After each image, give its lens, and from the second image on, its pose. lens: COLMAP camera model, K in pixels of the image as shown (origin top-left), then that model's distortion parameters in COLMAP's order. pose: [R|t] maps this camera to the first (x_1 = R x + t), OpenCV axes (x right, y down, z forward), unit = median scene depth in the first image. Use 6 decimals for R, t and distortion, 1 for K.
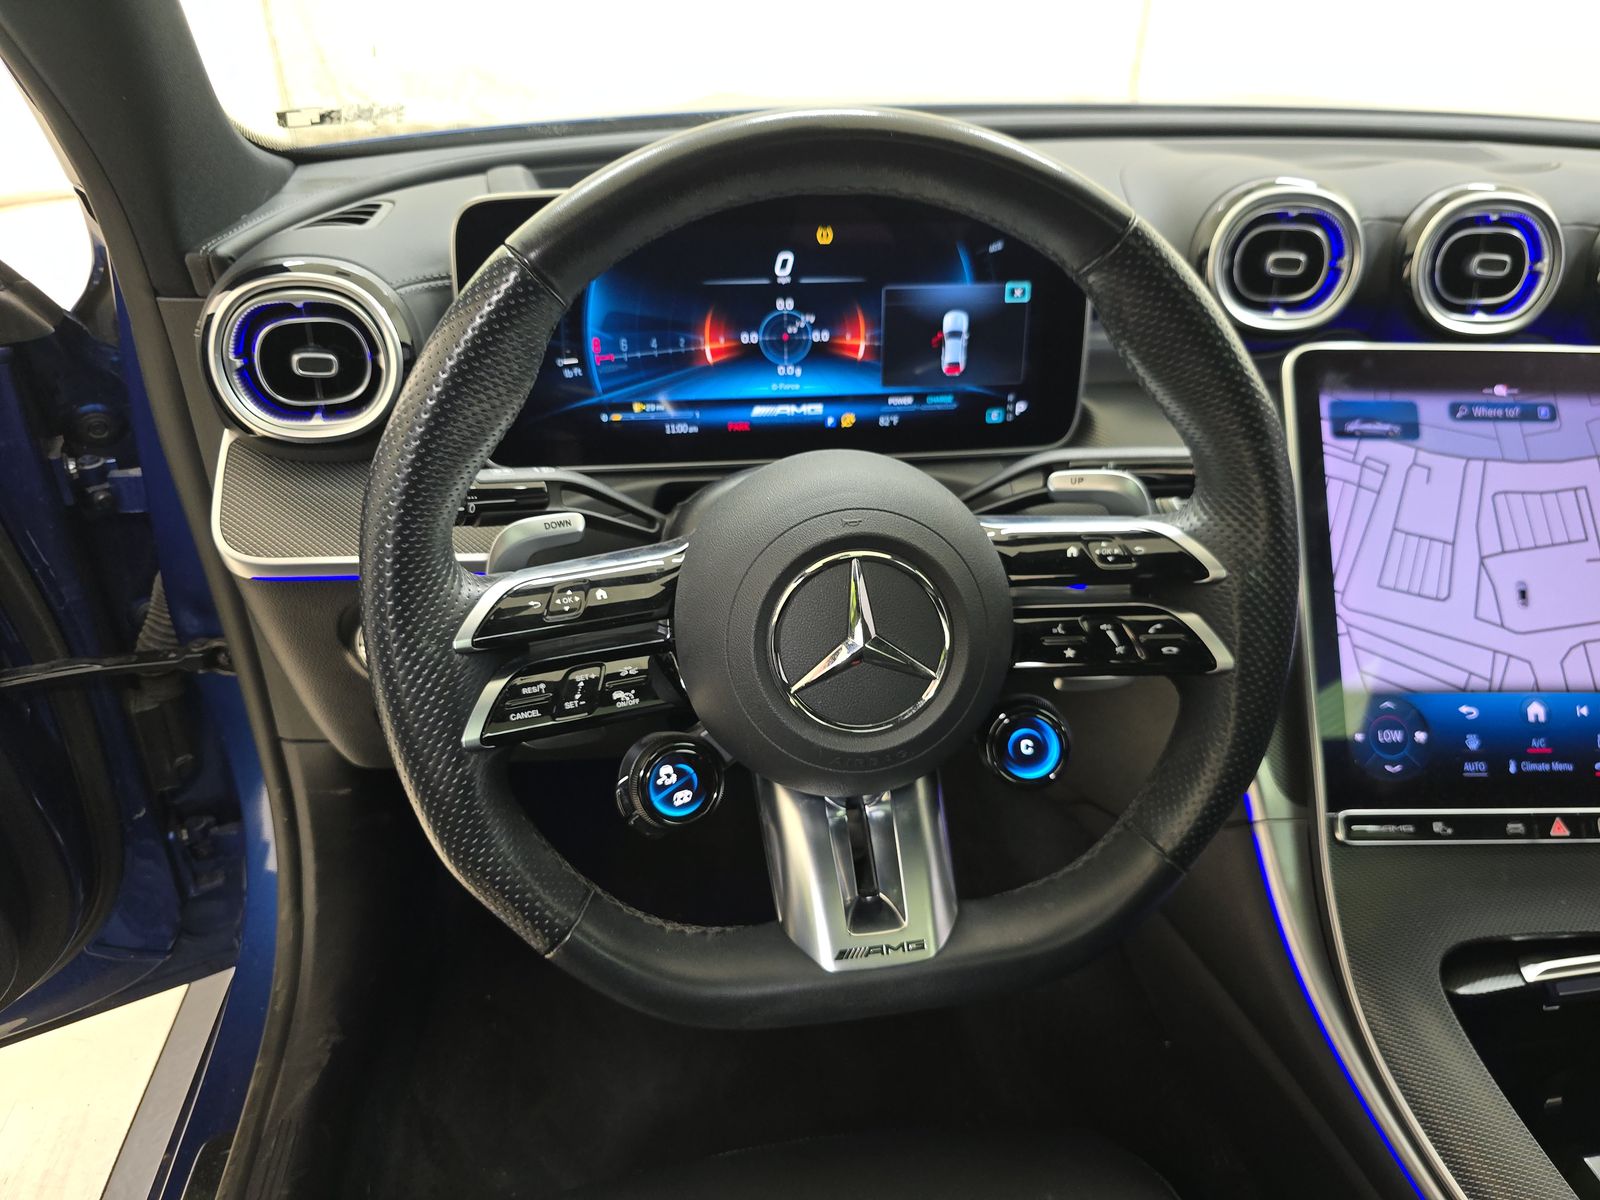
lens RADIAL K [[1089.8, 0, 805.1], [0, 1089.8, 622.6], [0, 0, 1]] dist [0.032548, -0.039606]
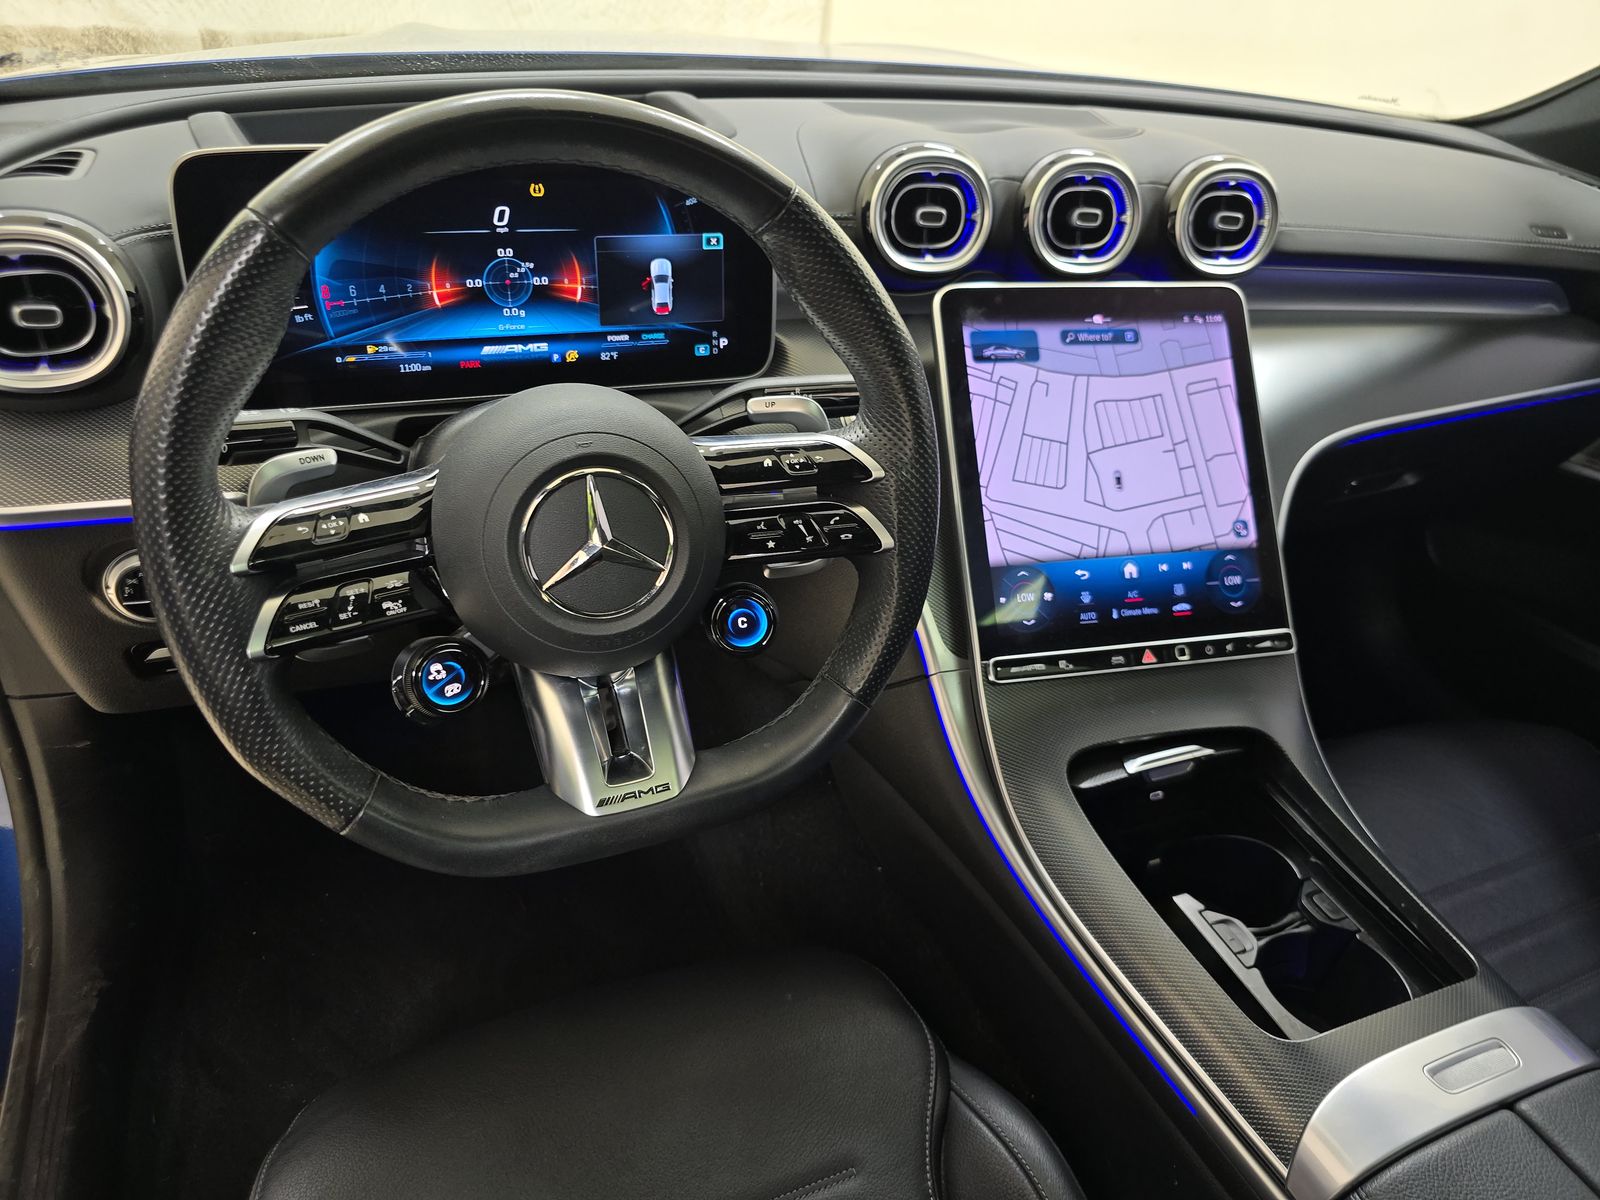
lens RADIAL K [[1109.4, 0, 800.0], [0, 1109.4, 600.0], [0, 0, 1]] dist [0.062103, -0.075973]
pose [[0.971244, -0.076046, 0.225616, -0.012804], [0.067126, 0.996639, 0.046958, 0.030842], [-0.228429, -0.030463, 0.973084, -0.212359]]
